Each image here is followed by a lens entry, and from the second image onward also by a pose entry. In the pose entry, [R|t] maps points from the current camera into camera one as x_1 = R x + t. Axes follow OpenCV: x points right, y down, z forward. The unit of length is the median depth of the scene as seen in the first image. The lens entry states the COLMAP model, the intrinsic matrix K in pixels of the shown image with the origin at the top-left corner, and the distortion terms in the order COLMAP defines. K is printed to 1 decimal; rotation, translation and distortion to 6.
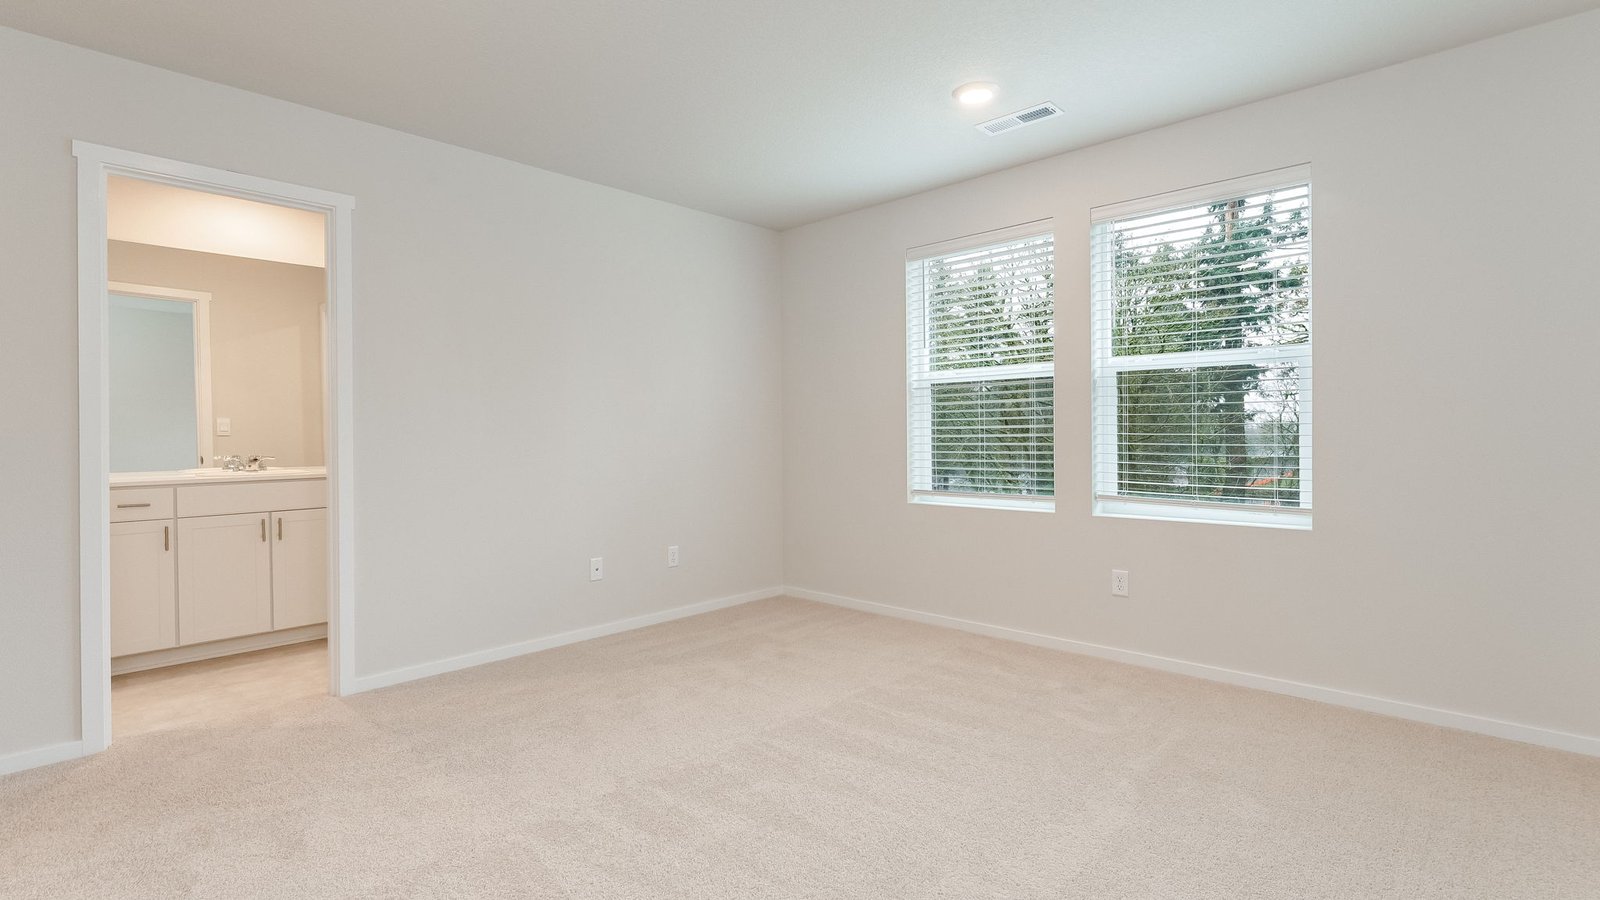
lens RADIAL K [[747.6, 0, 797.3], [0, 747.6, 441.0], [0, 0, 1]] dist [-0.003280, 0.000094]
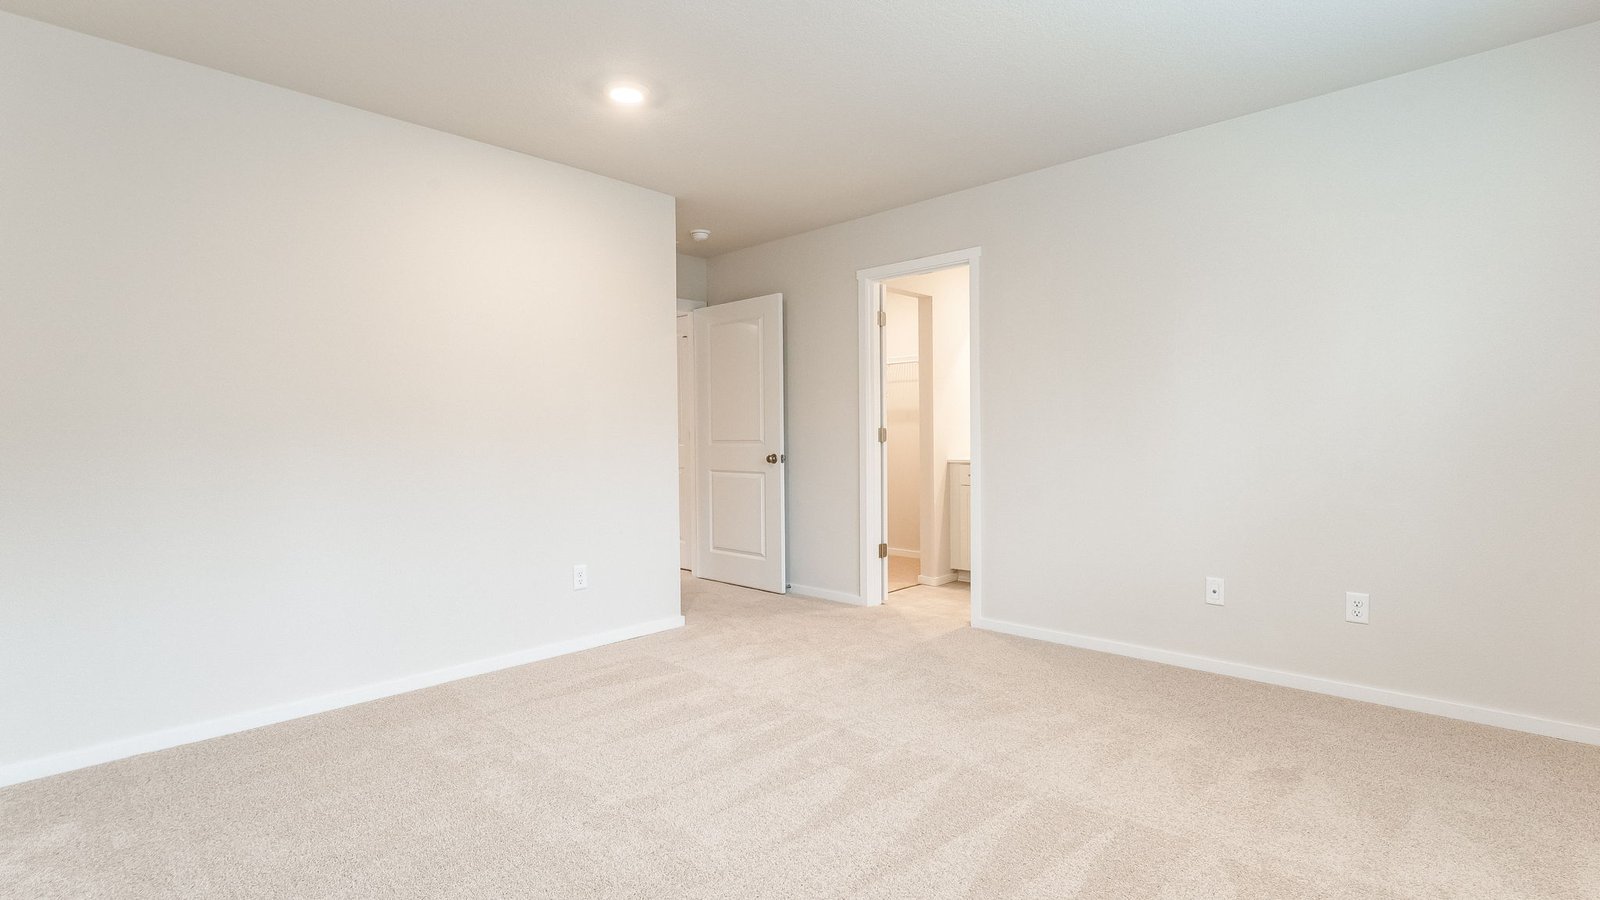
lens RADIAL K [[747.6, 0, 797.3], [0, 747.6, 441.0], [0, 0, 1]] dist [-0.003280, 0.000094]
pose [[-0.017477, 0.015682, -0.999724, 0.524688], [0.007233, 0.999853, 0.015557, -0.012584], [0.999821, -0.006959, -0.017588, 0.499117]]
